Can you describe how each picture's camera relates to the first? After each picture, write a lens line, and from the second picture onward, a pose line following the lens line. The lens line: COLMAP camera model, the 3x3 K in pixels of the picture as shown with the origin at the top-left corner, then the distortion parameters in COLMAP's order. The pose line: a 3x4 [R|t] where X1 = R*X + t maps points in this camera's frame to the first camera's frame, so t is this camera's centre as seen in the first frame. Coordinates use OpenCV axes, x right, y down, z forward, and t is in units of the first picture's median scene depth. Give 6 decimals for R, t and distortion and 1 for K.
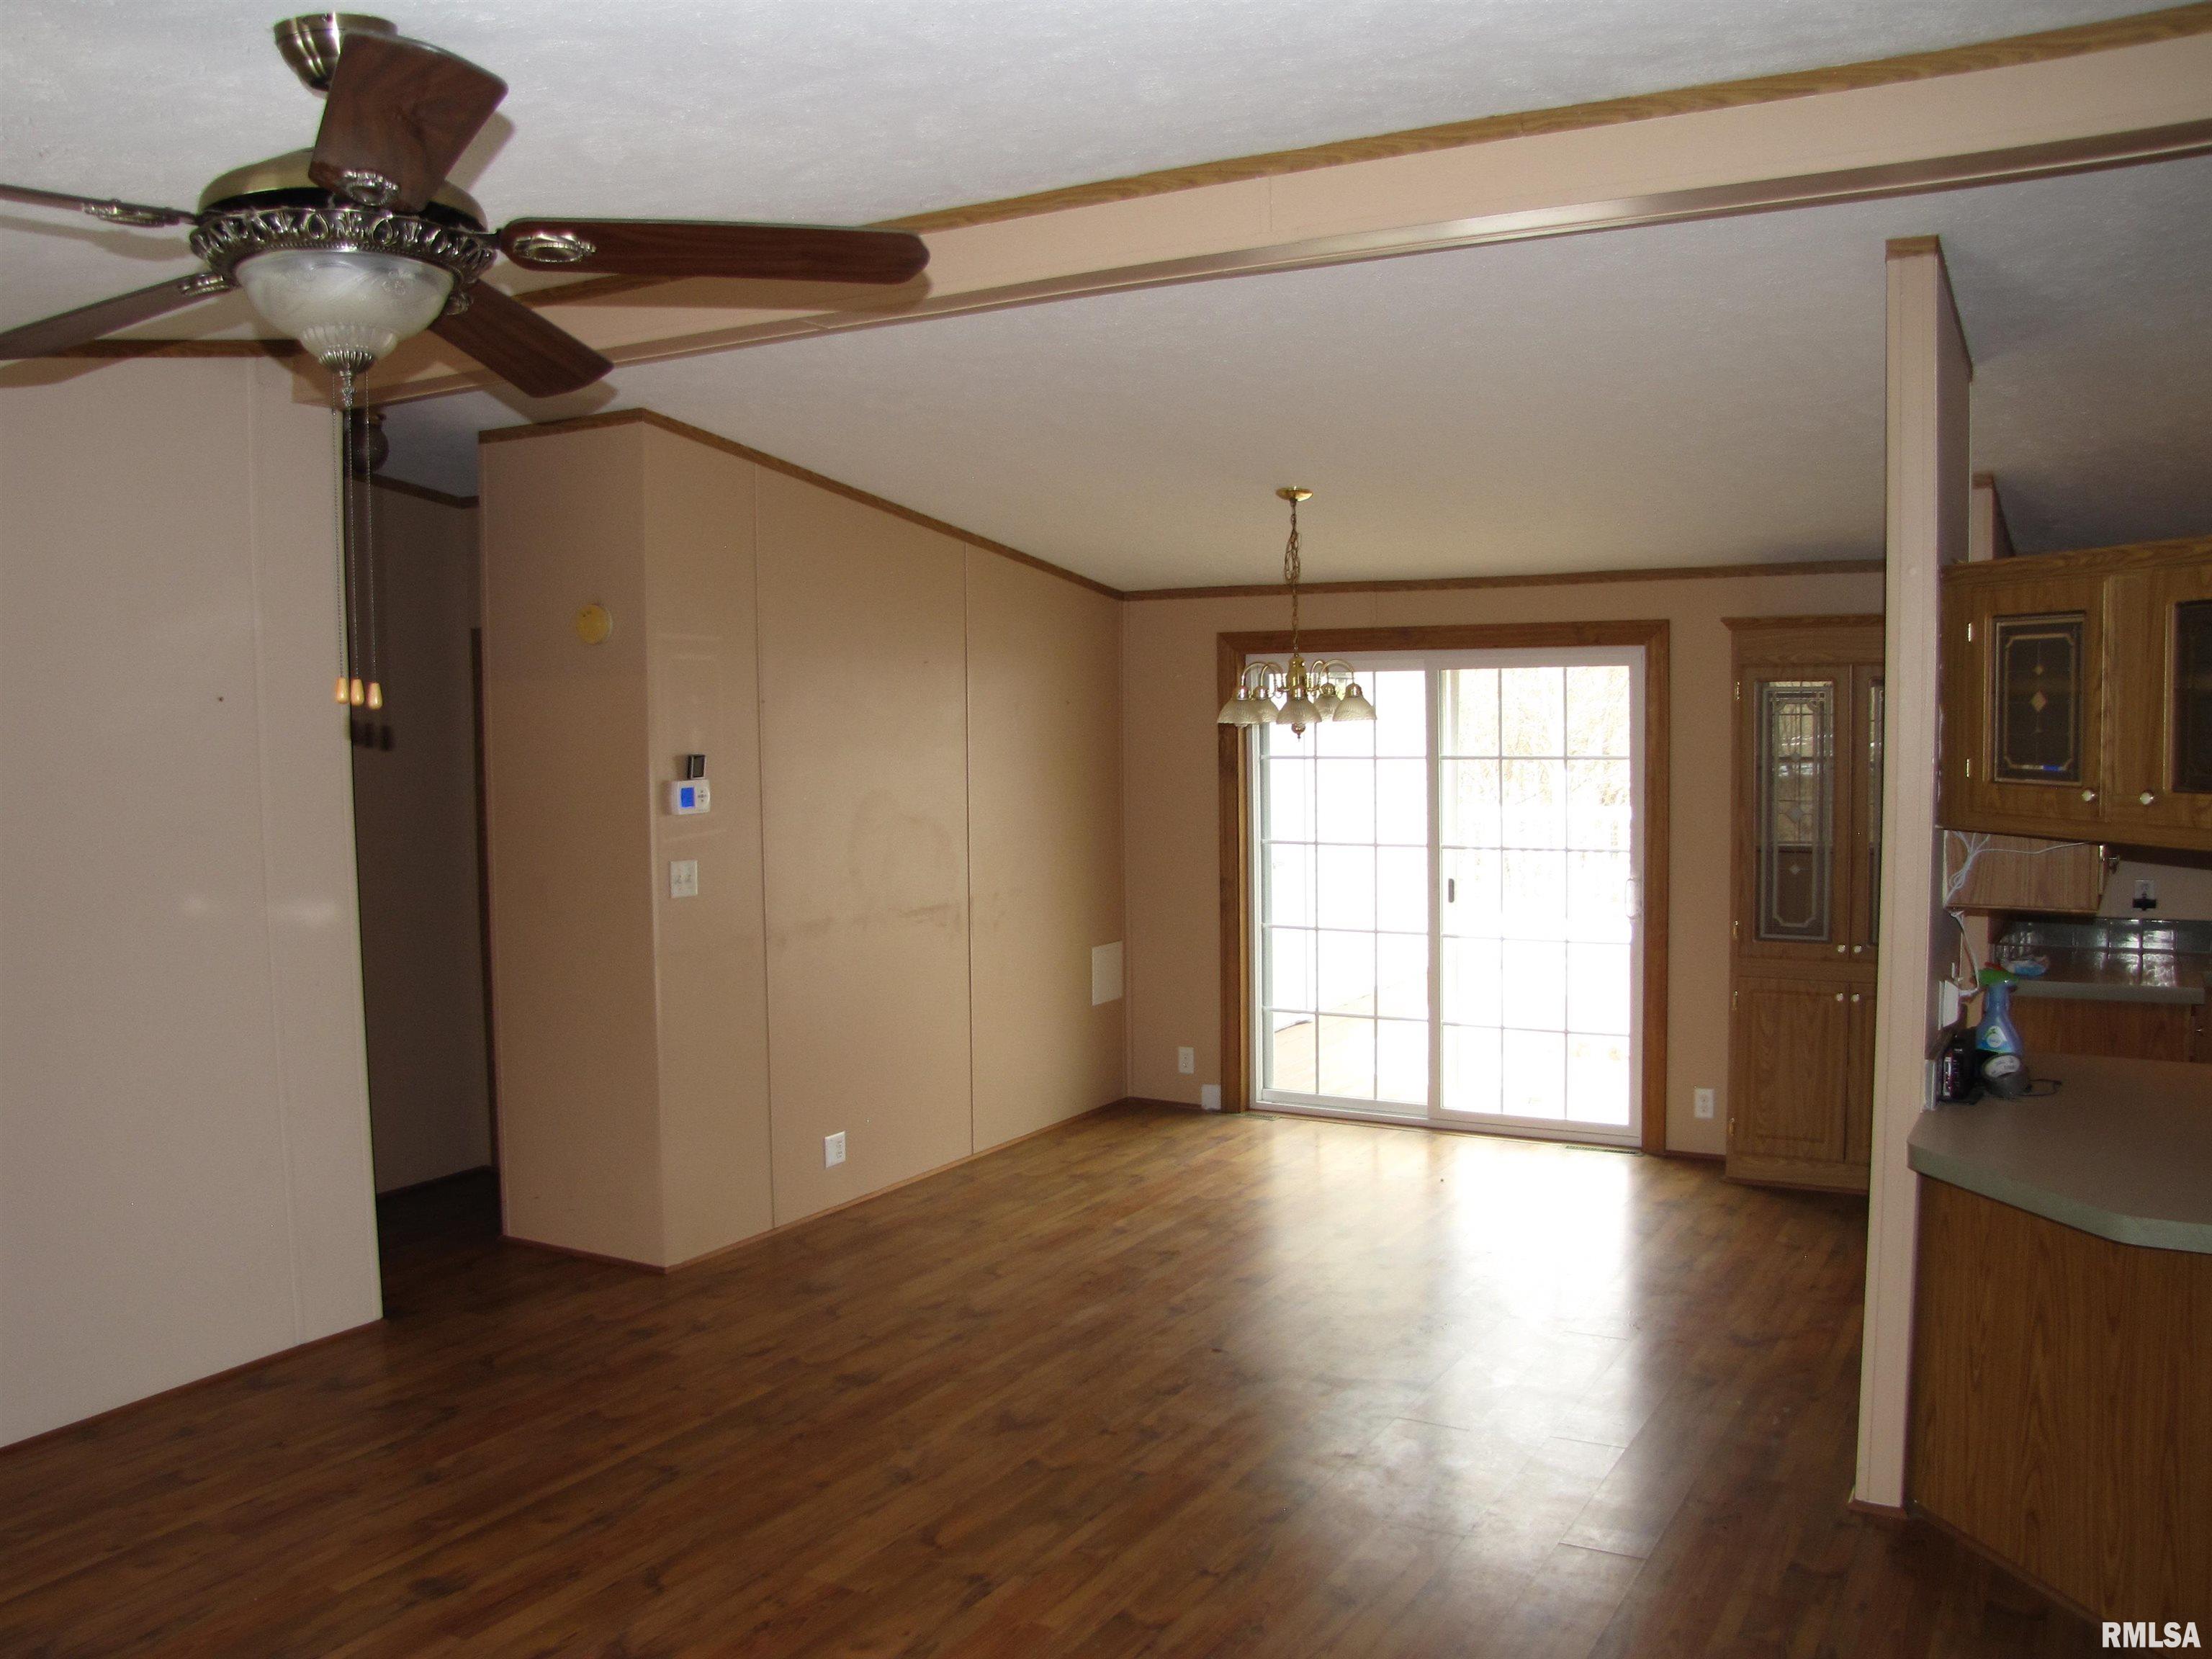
lens RADIAL K [[1866.0, 0, 1130.5], [0, 1866.0, 846.6], [0, 0, 1]] dist [-0.197954, 0.183512]
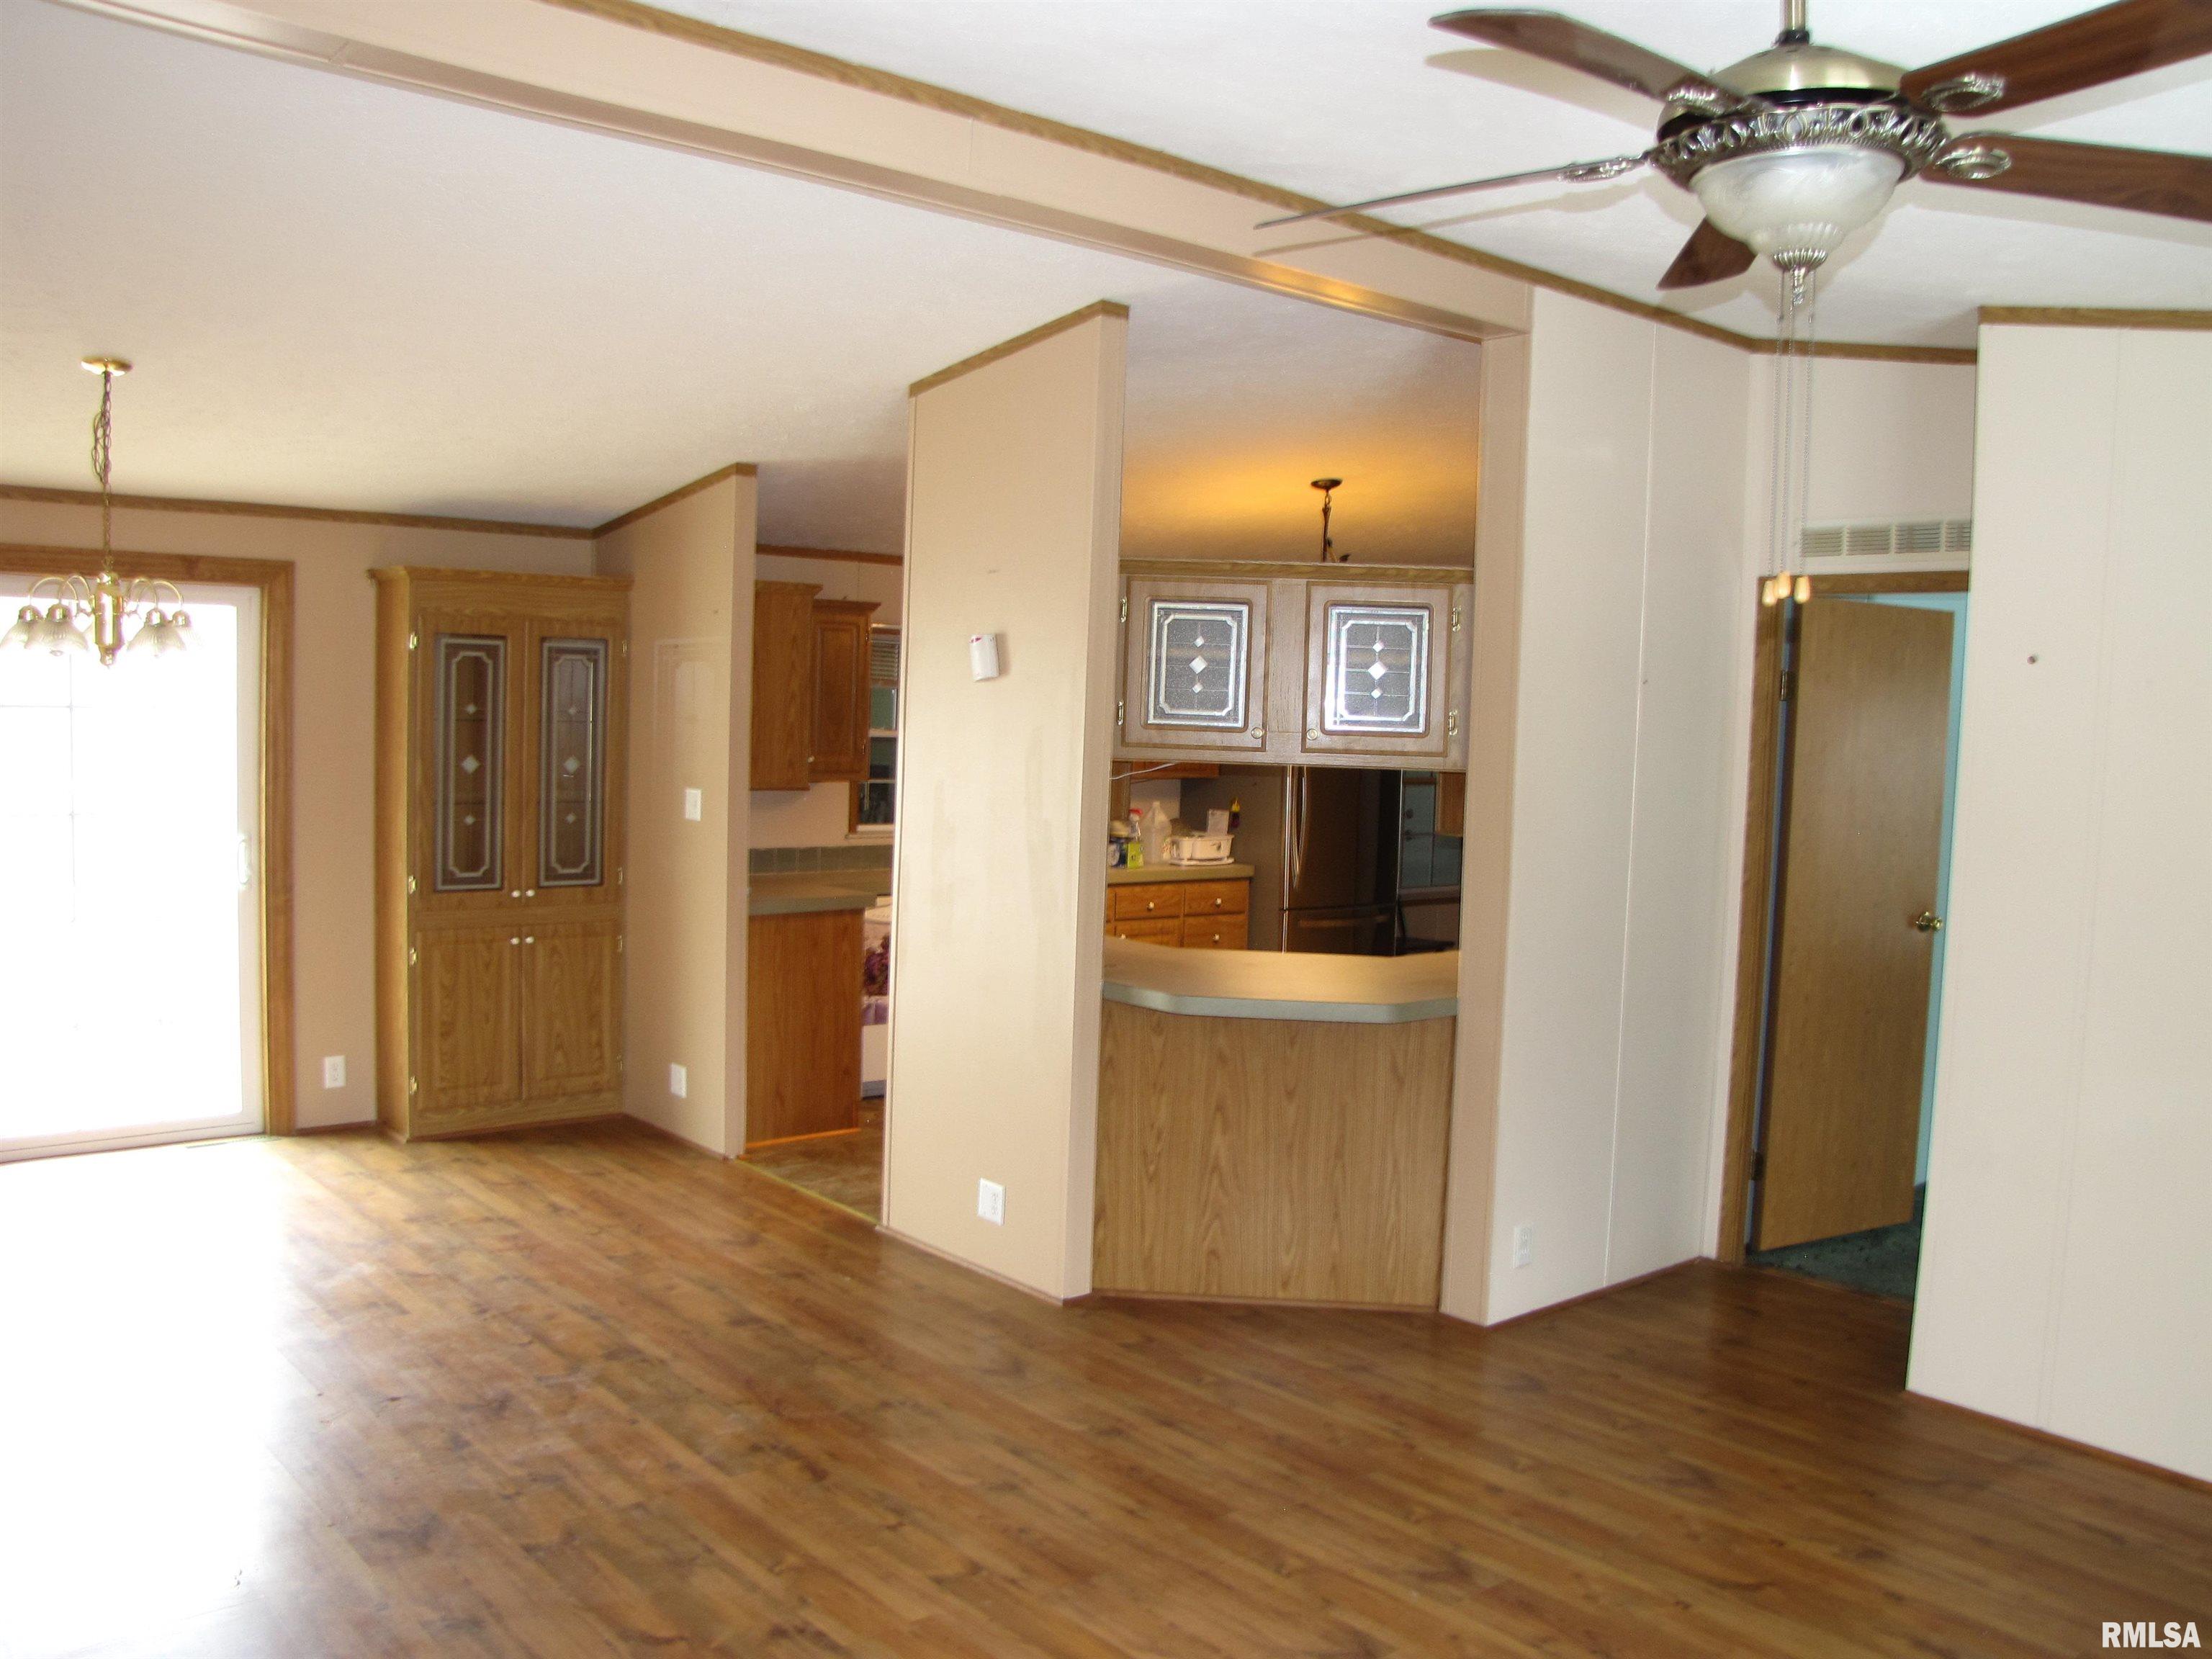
lens RADIAL K [[1866.0, 0, 1130.5], [0, 1866.0, 846.6], [0, 0, 1]] dist [-0.197954, 0.183512]
pose [[0.322942, -0.045191, 0.945339, -0.748947], [0.033284, 0.998784, 0.036376, 0.004259], [-0.945833, 0.019717, 0.324053, 0.507209]]
